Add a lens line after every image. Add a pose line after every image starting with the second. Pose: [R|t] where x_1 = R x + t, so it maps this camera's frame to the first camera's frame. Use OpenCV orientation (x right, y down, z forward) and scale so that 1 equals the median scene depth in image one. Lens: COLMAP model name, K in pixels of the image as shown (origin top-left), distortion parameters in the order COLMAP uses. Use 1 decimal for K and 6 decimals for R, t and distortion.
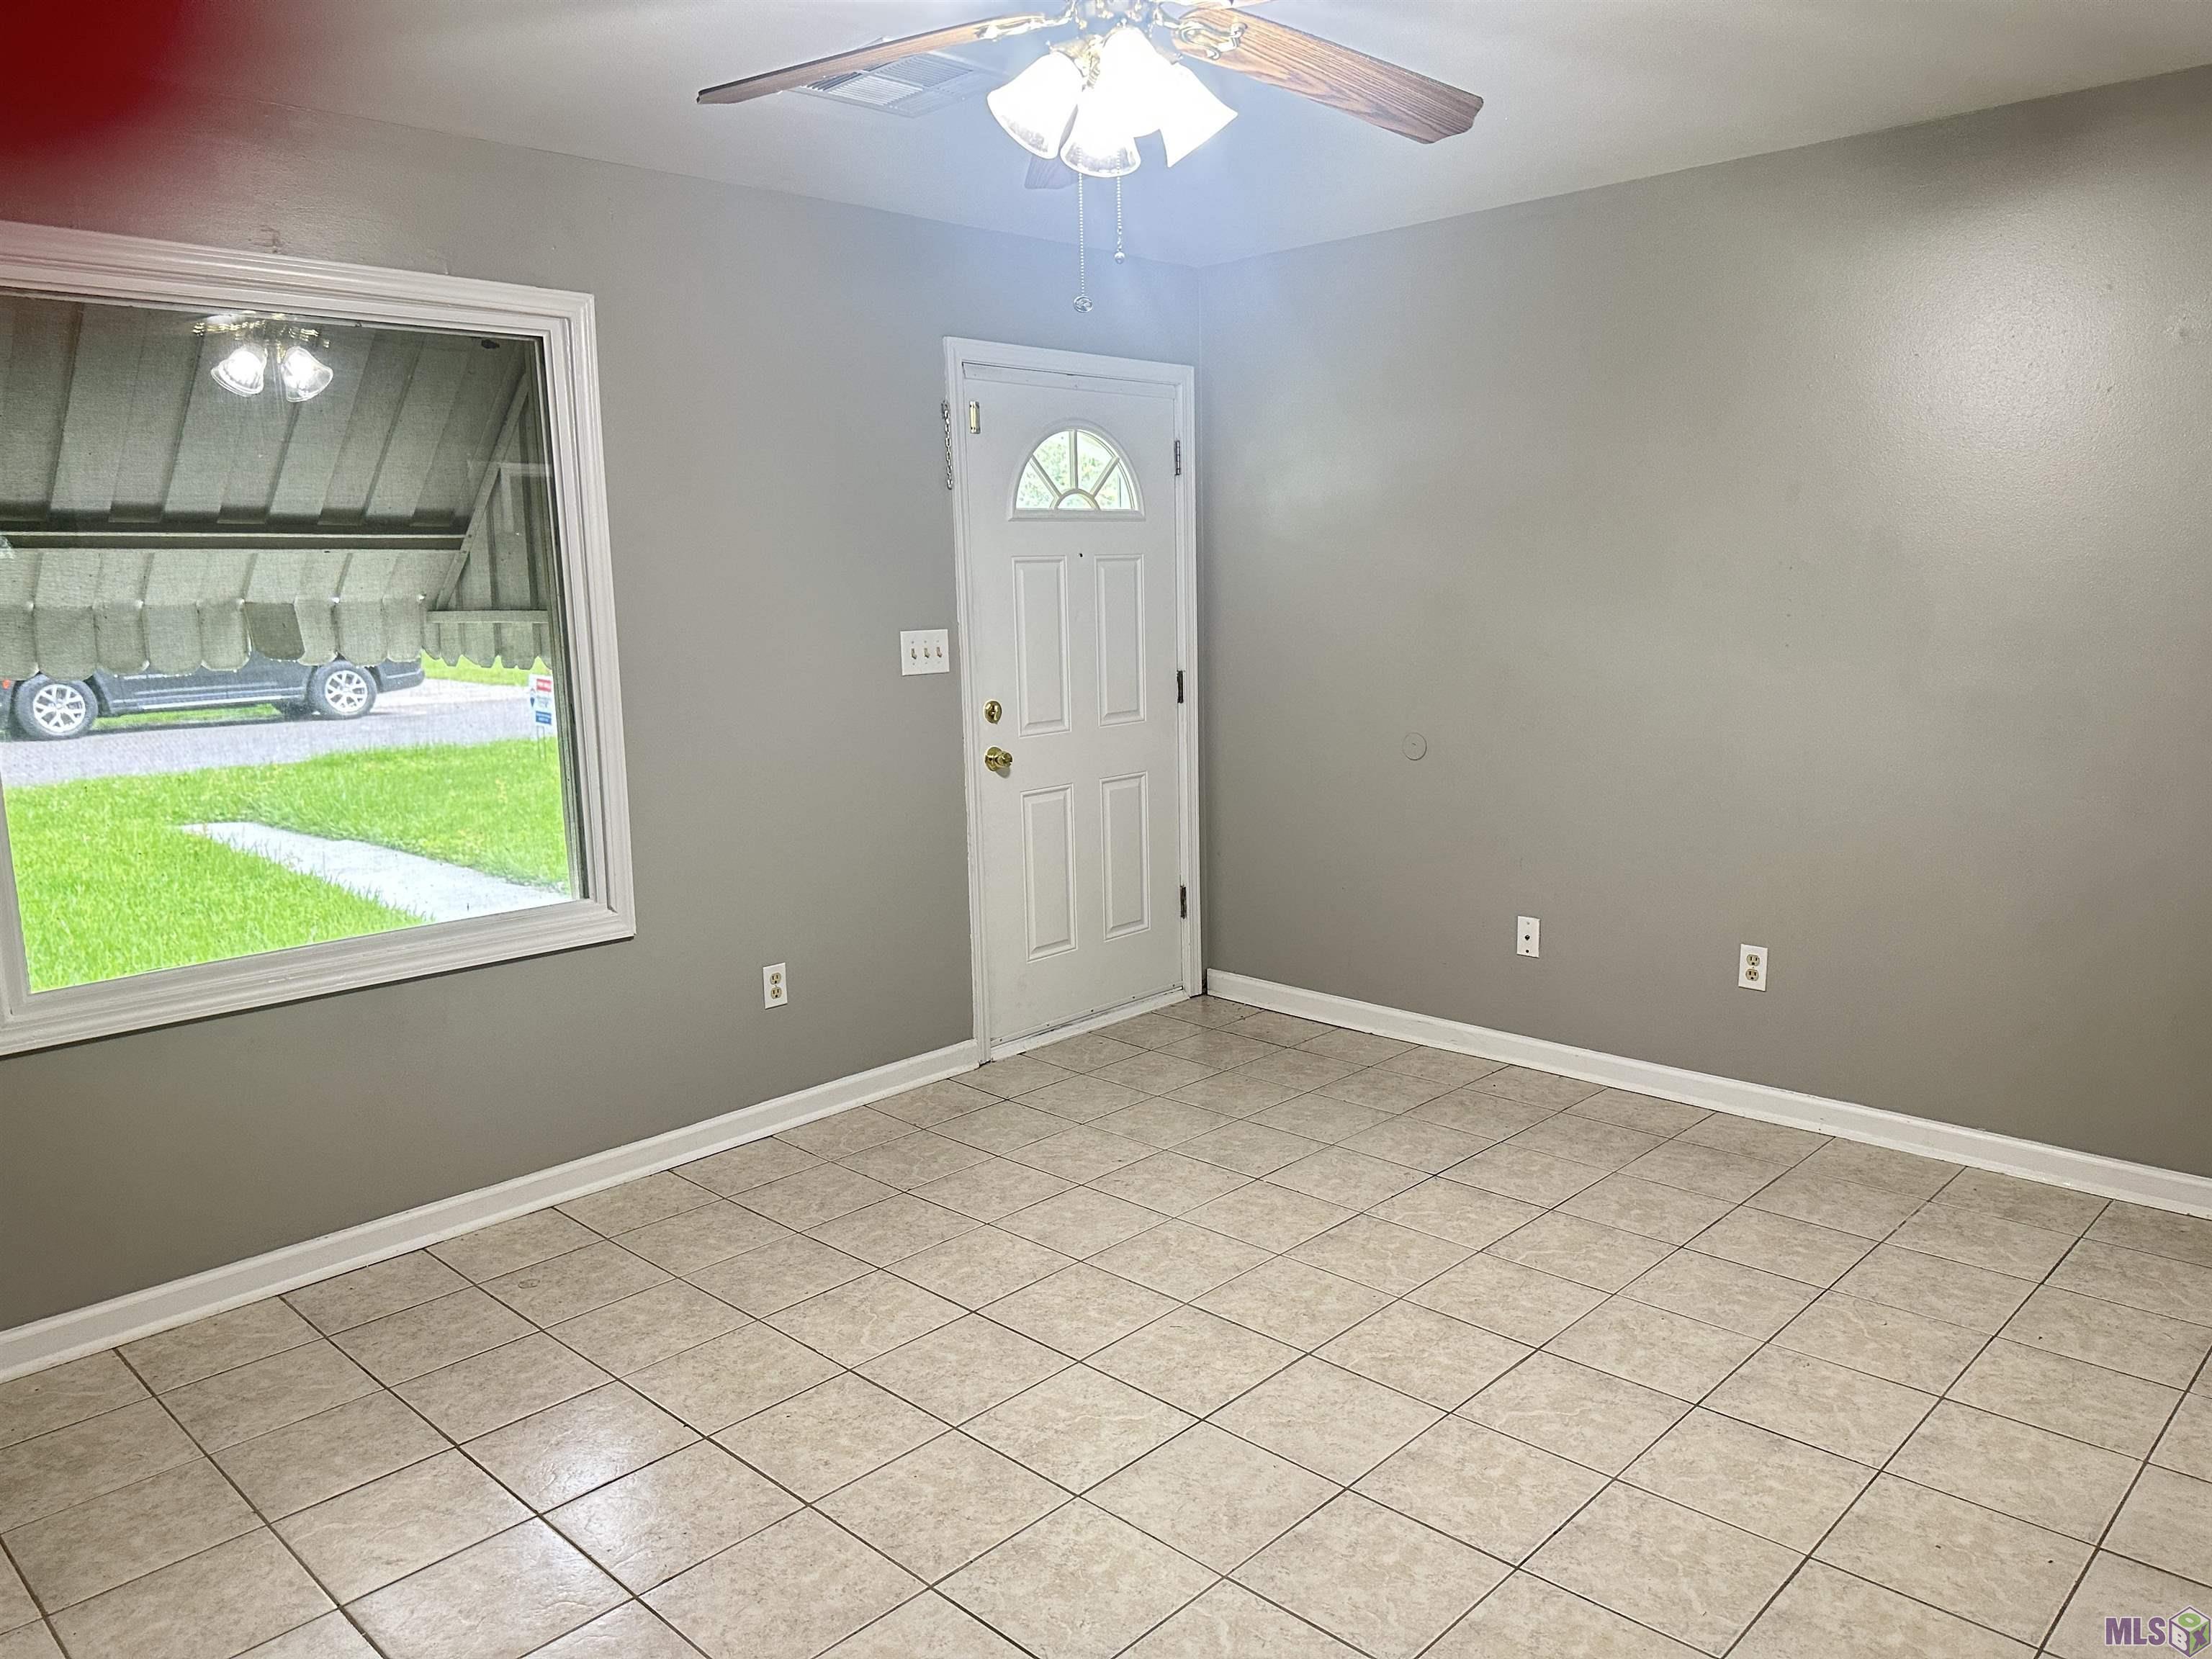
lens RADIAL K [[1559.2, 0, 1113.7], [0, 1559.2, 852.1], [0, 0, 1]] dist [0.085932, -0.098333]
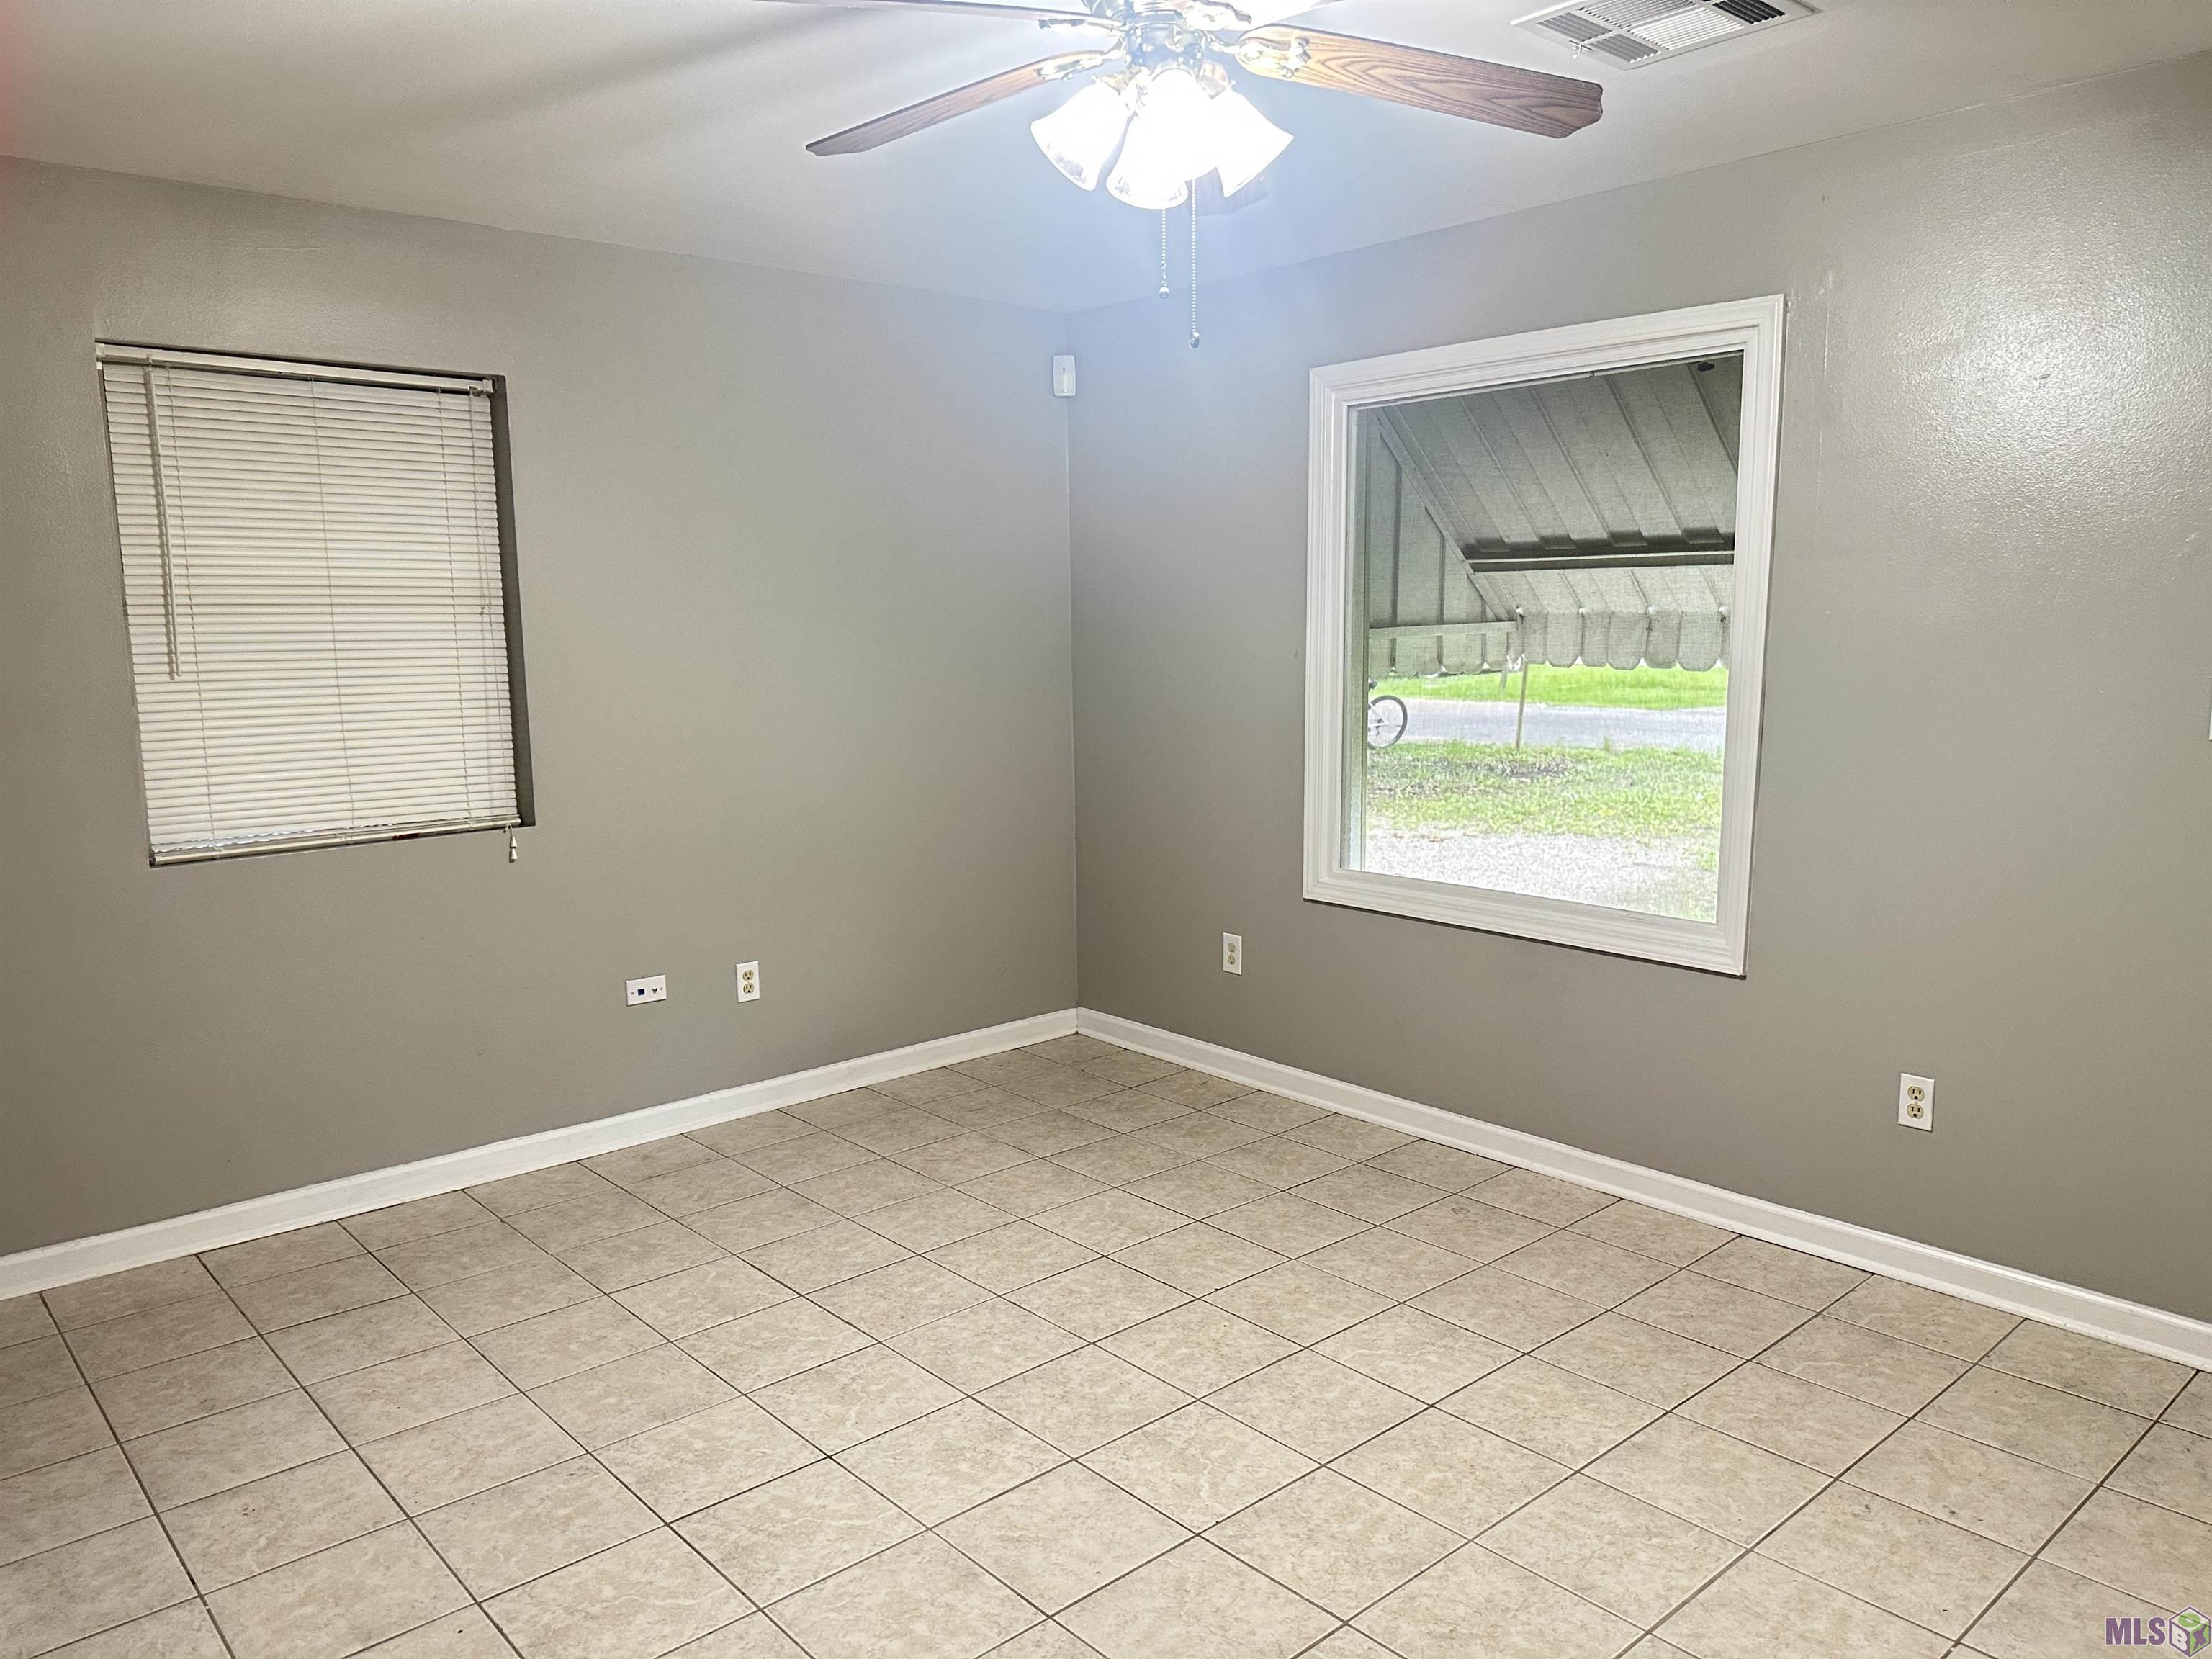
lens RADIAL K [[1559.3, 0, 1105.6], [0, 1559.3, 846.5], [0, 0, 1]] dist [0.160072, -0.272254]
pose [[-0.074612, 0.173284, -0.982042, 0.806169], [-0.162190, 0.969565, 0.183405, -0.168053], [0.983935, 0.172961, -0.044236, 0.826575]]
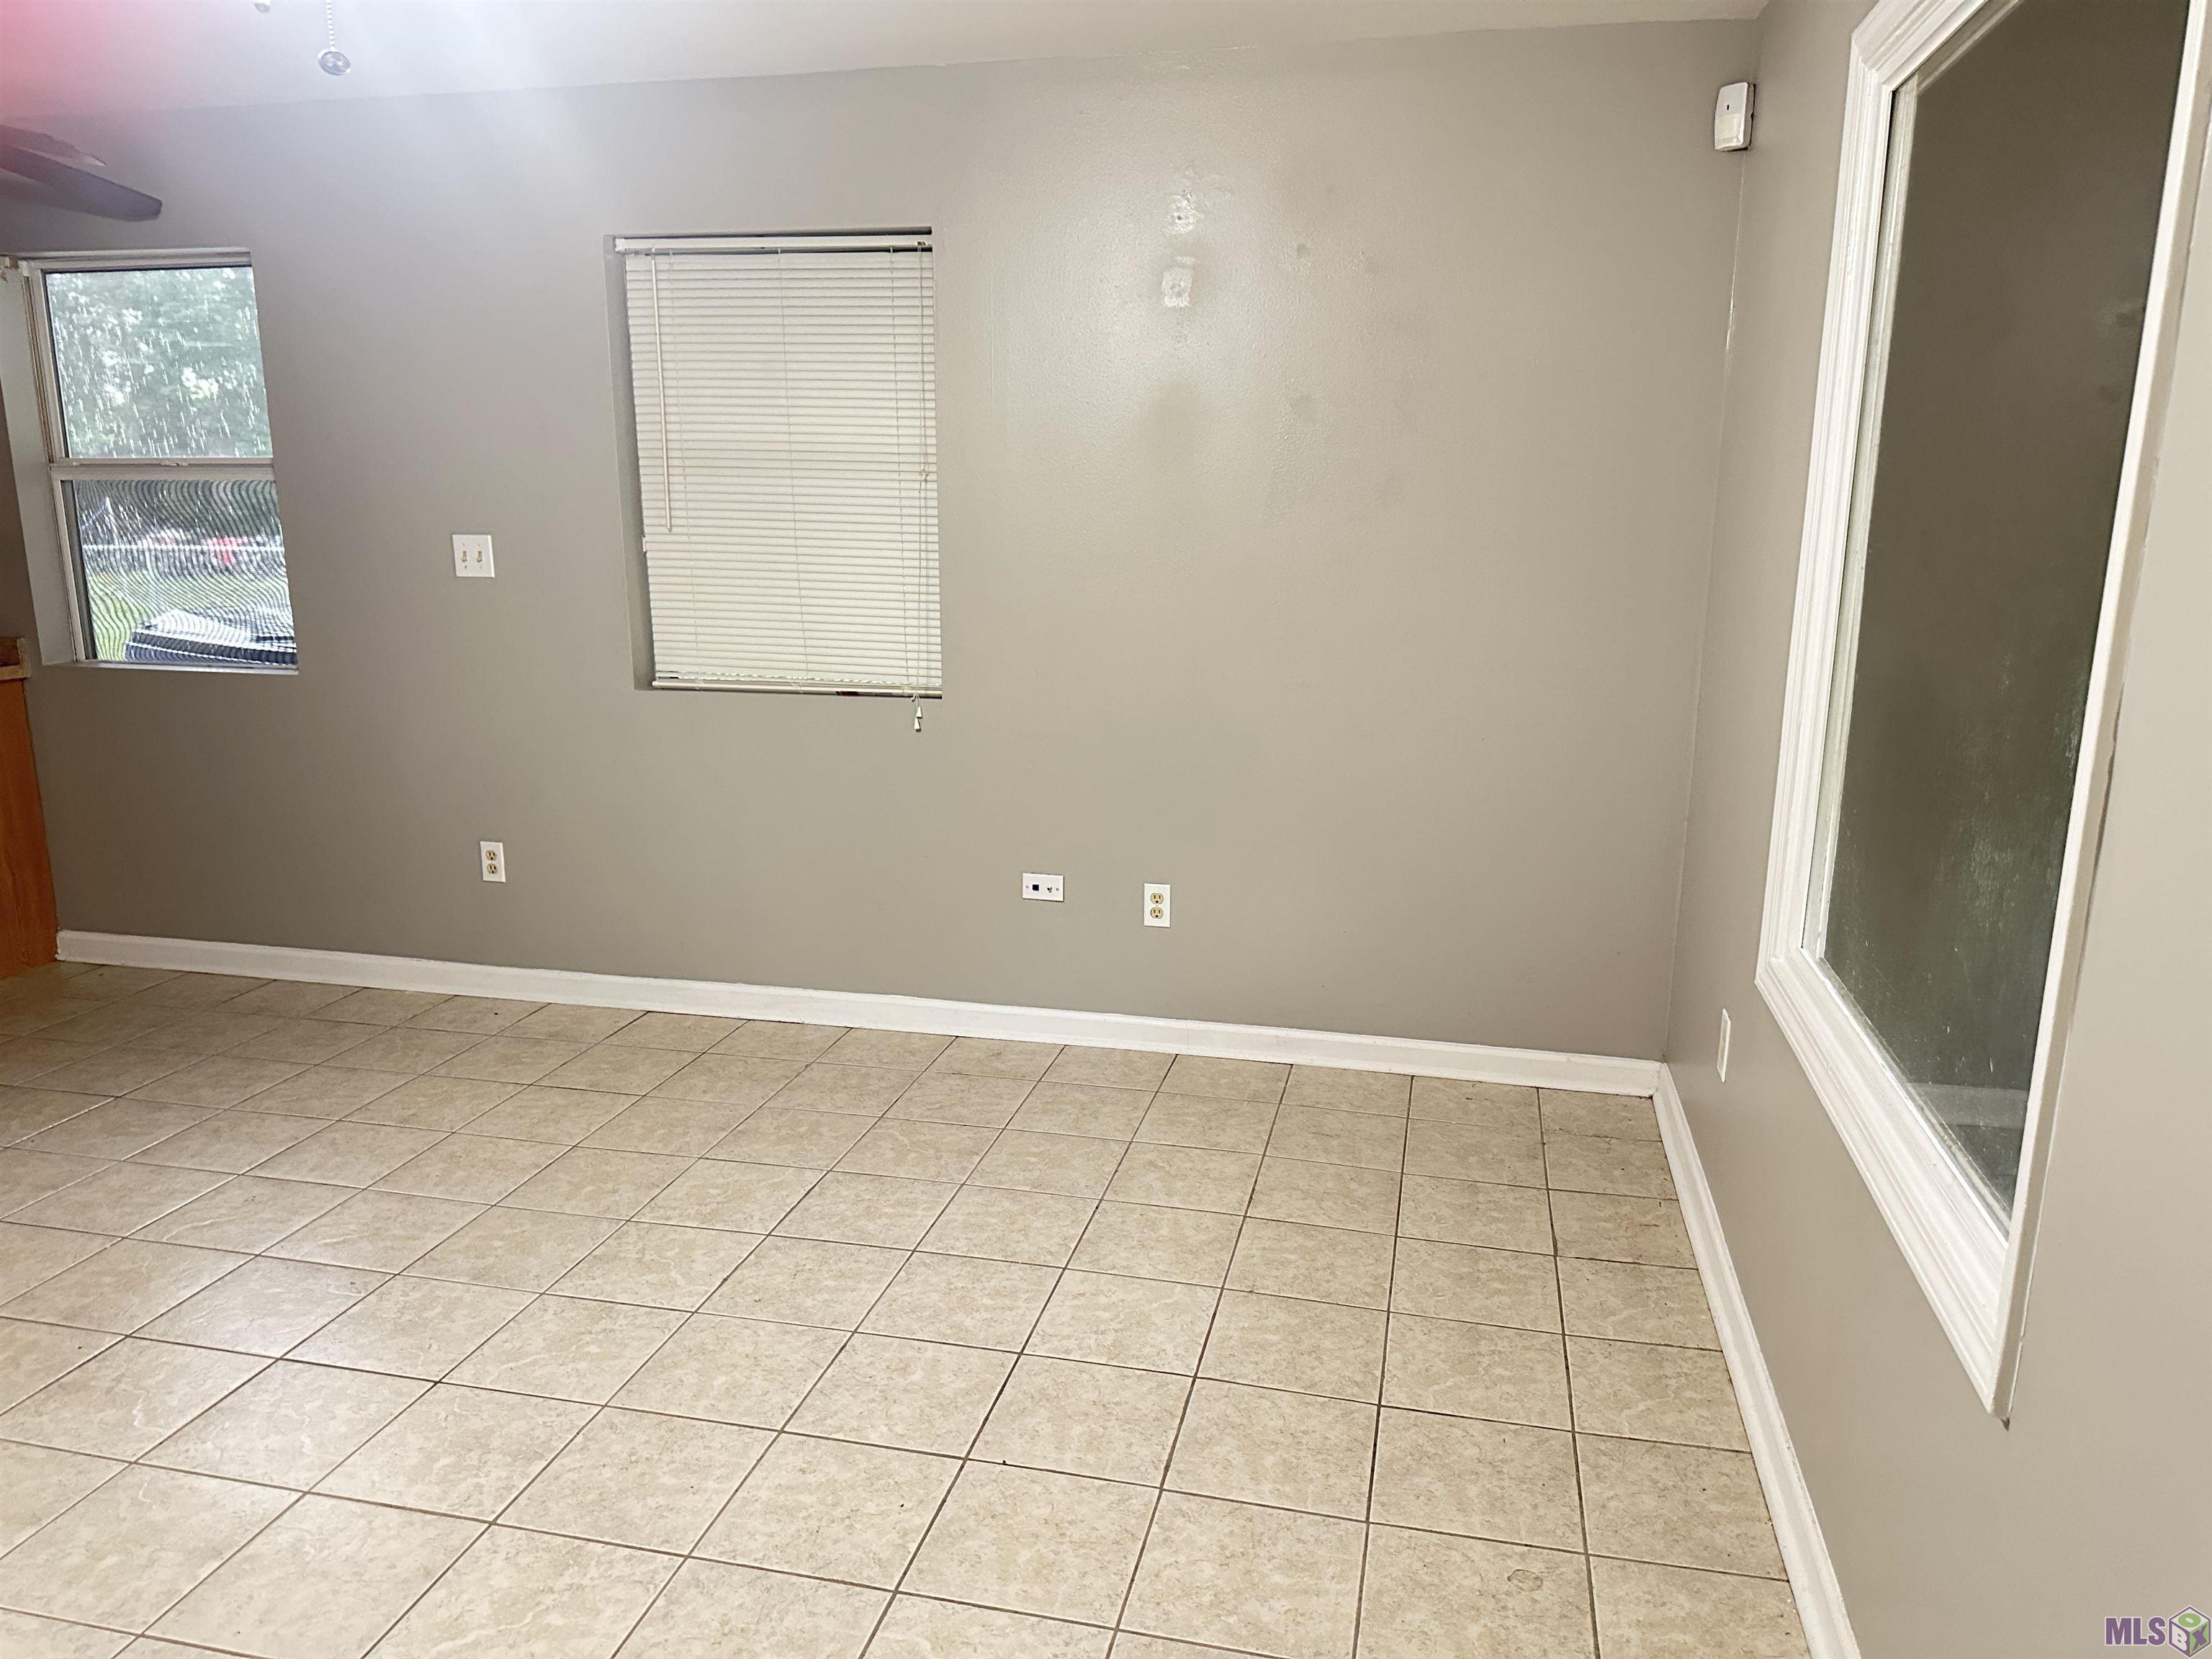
lens RADIAL K [[1559.3, 0, 1105.6], [0, 1559.3, 846.5], [0, 0, 1]] dist [0.160072, -0.272254]
pose [[-0.858753, 0.134668, -0.494376, 0.061100], [-0.074009, 0.922126, 0.379744, -0.257772], [0.507017, 0.362694, -0.781912, 1.443408]]
